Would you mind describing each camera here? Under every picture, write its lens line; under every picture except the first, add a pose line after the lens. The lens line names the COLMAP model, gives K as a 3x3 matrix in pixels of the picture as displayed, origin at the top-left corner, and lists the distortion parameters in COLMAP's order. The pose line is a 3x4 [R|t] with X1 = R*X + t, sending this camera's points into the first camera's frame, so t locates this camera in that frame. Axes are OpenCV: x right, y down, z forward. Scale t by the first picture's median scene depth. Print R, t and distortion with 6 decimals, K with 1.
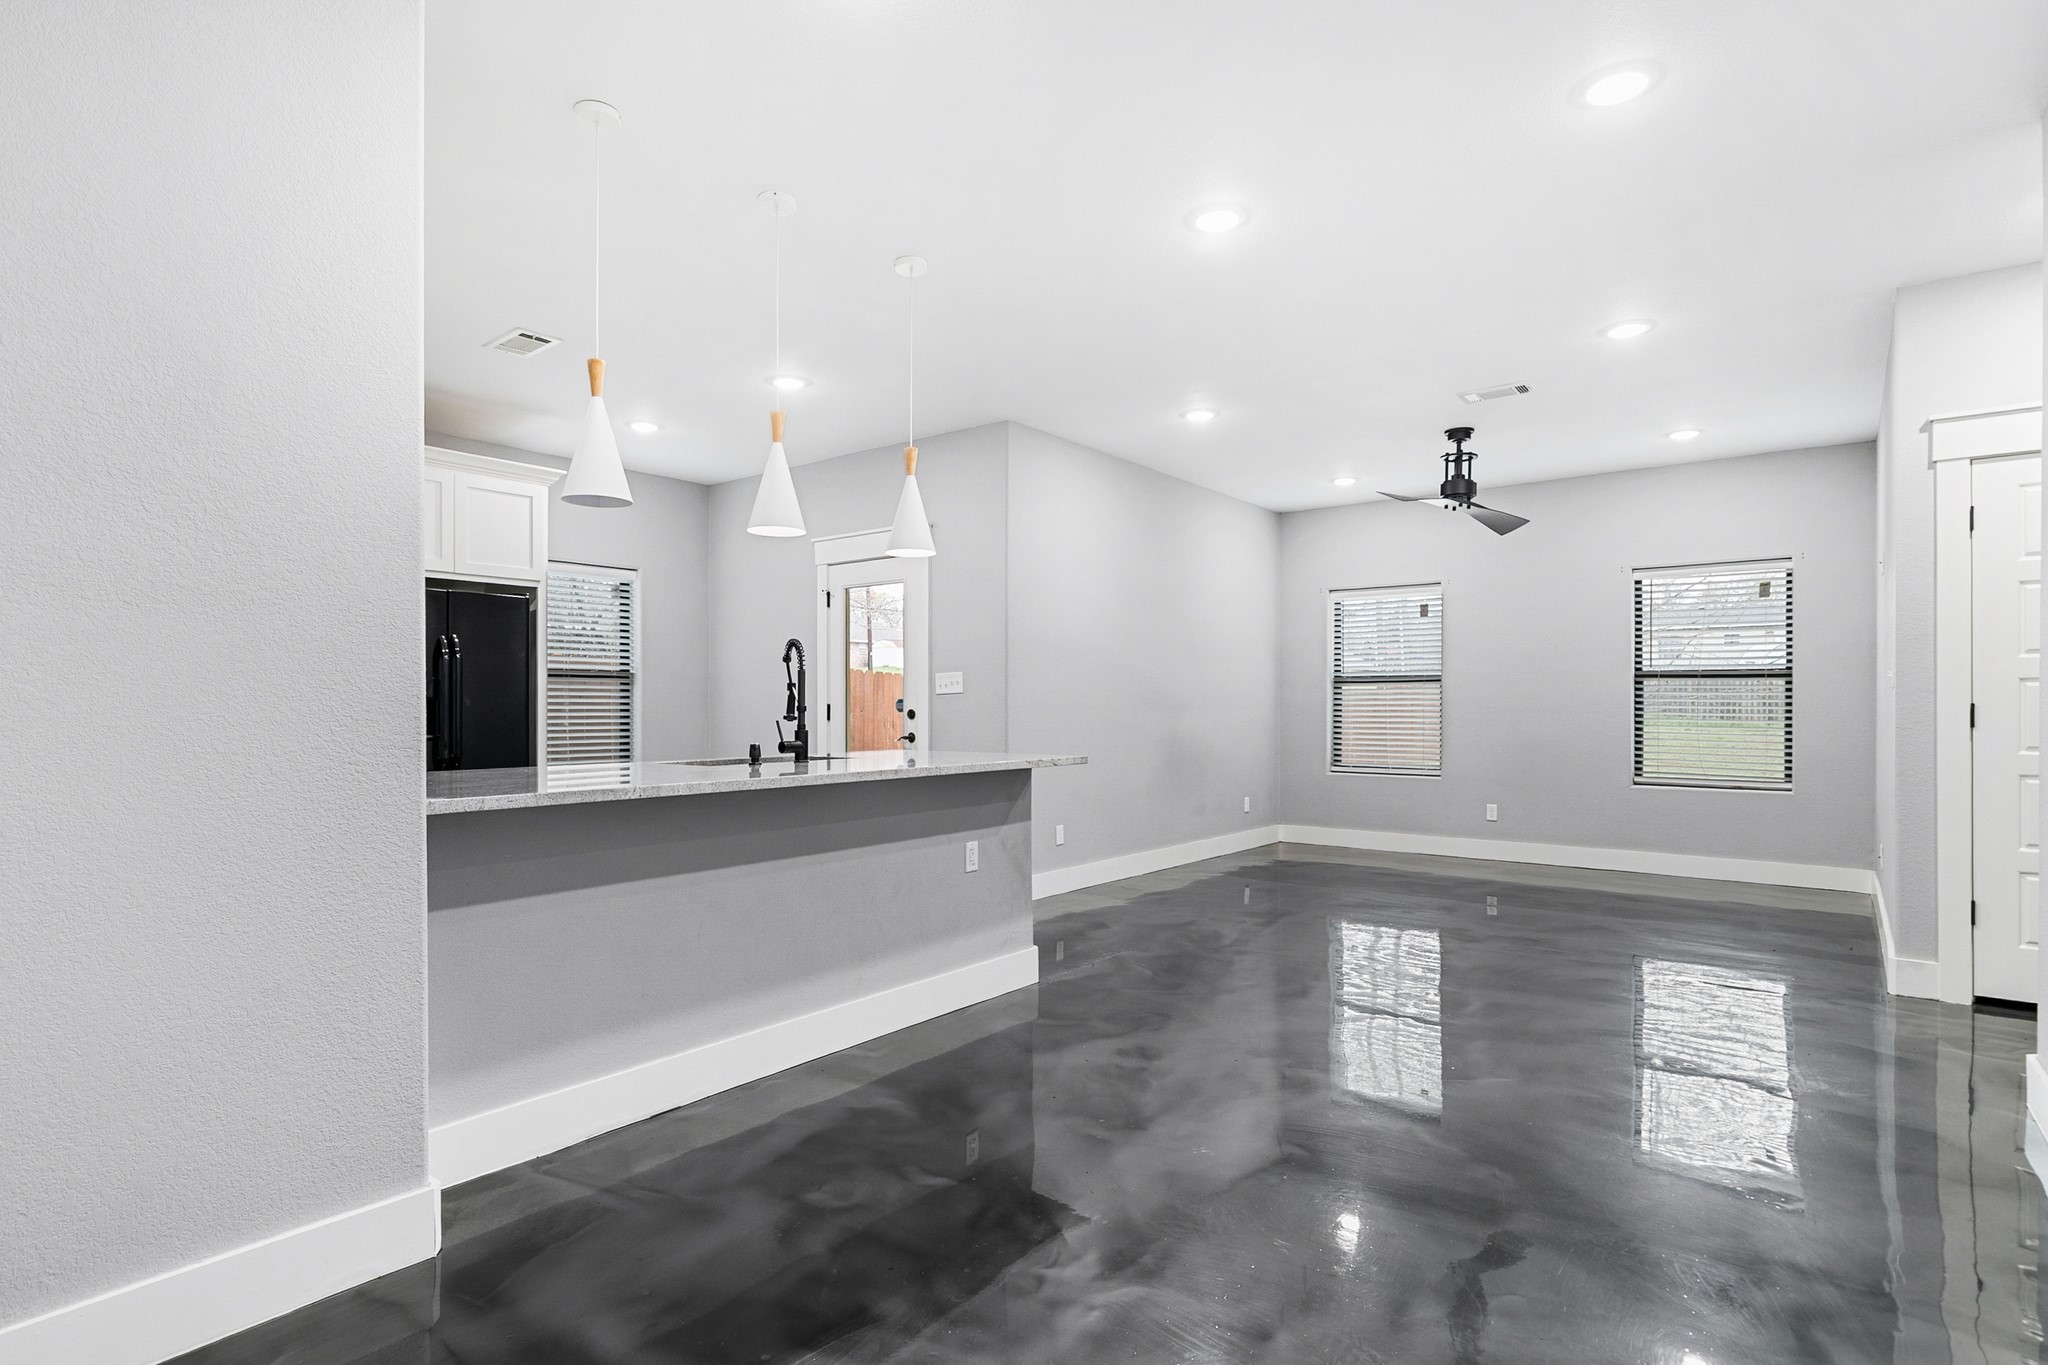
lens RADIAL K [[1036.8, 0, 1031.1], [0, 1036.8, 714.5], [0, 0, 1]] dist [-0.004452, -0.001775]
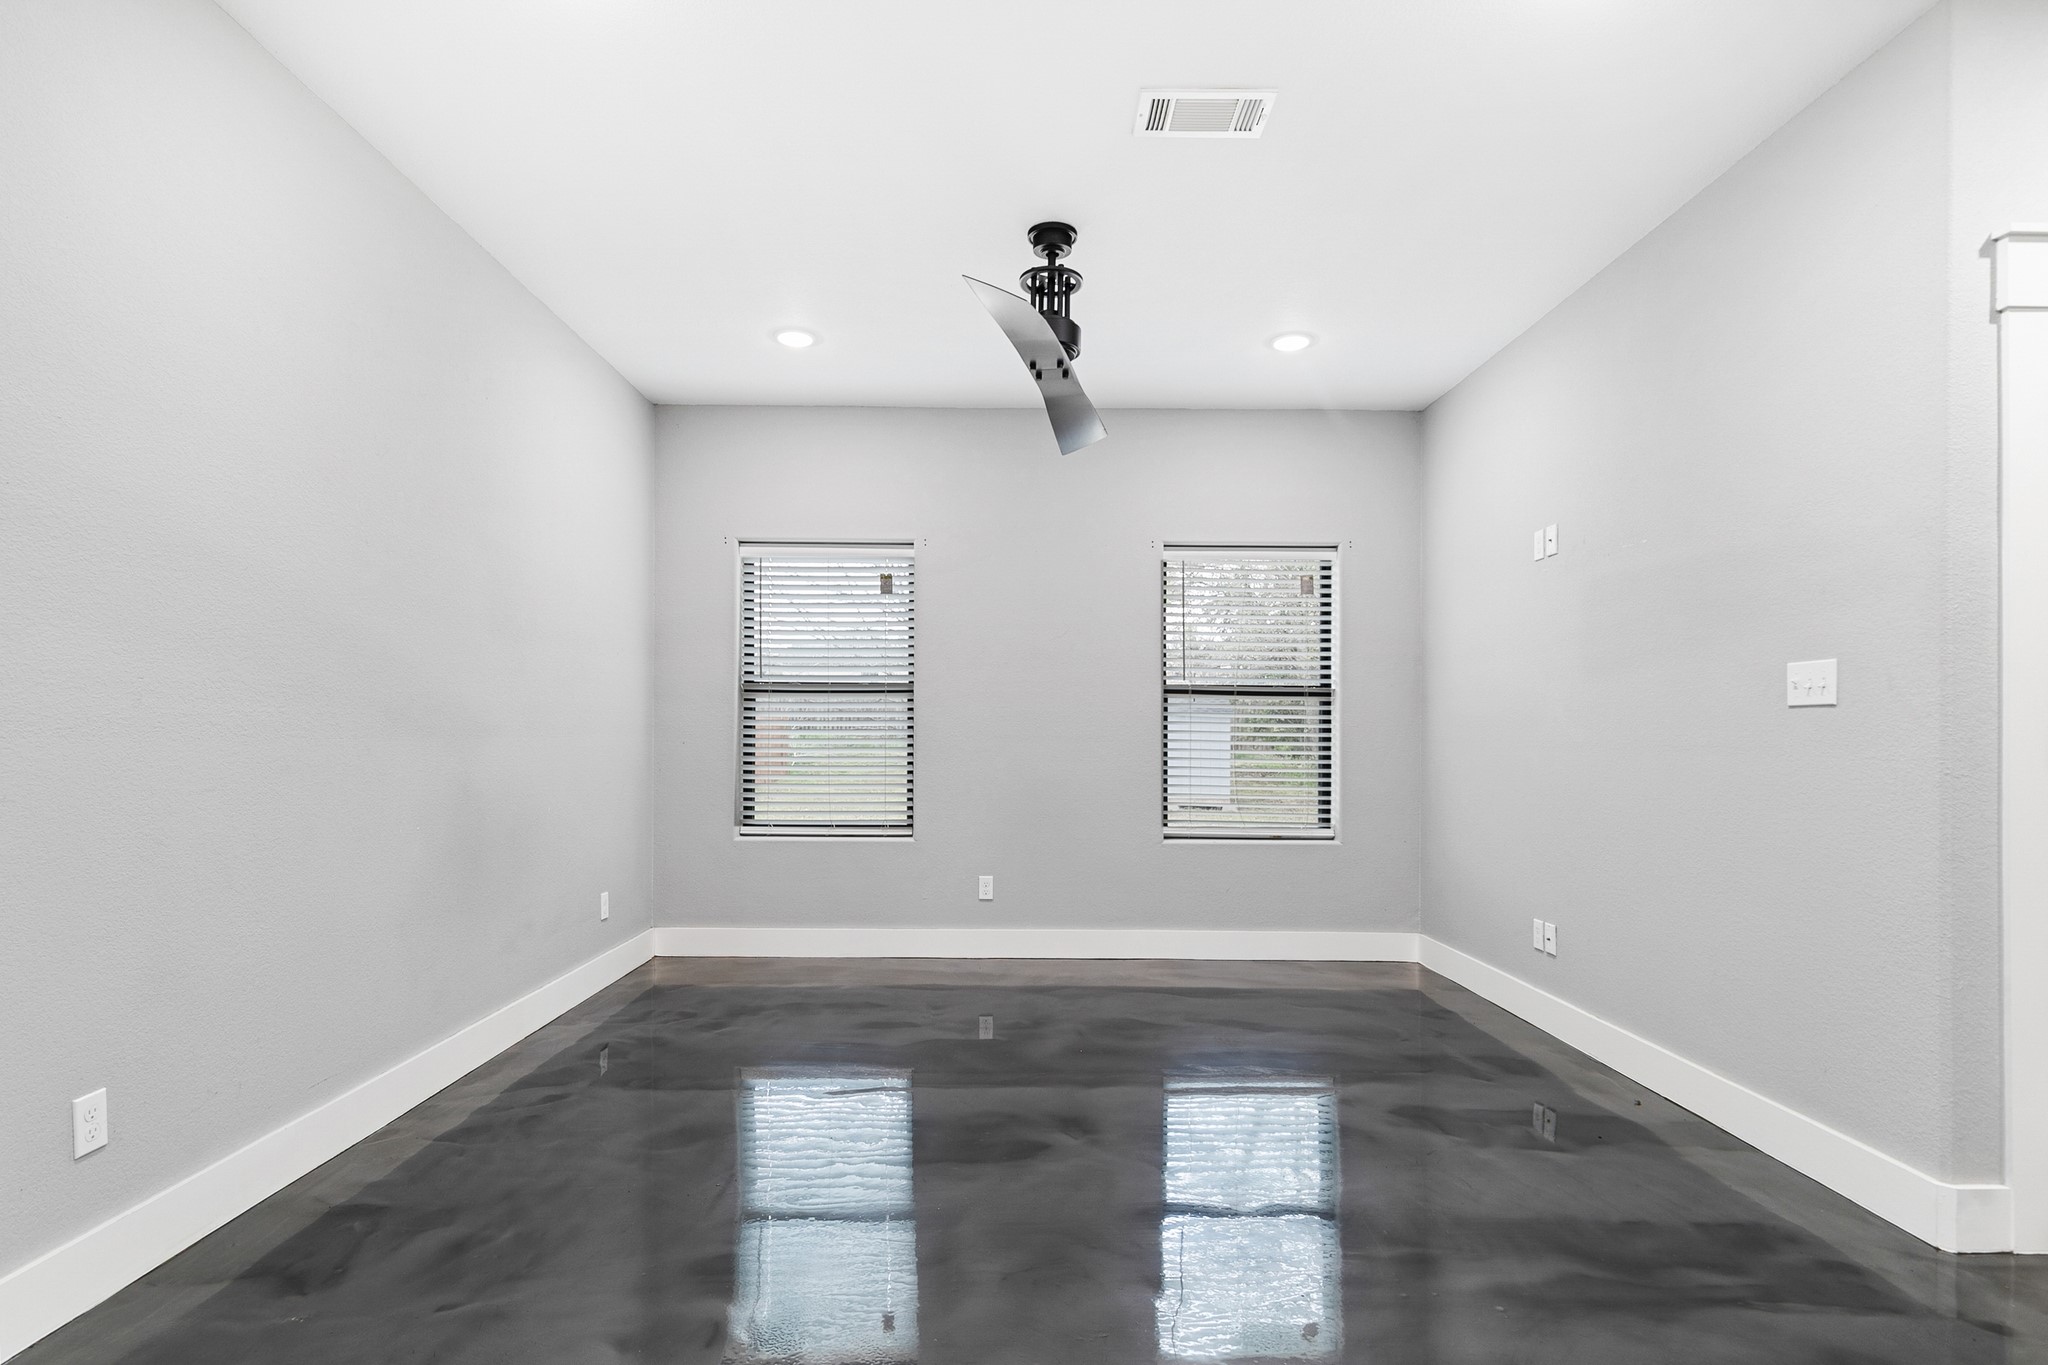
lens RADIAL K [[1036.8, 0, 1011.5], [0, 1036.8, 740.1], [0, 0, 1]] dist [-0.004452, -0.001775]
pose [[0.799644, -0.001636, 0.600472, 0.054048], [-0.001961, 0.999984, 0.005337, -0.005862], [-0.600471, -0.005445, 0.799628, 0.465689]]
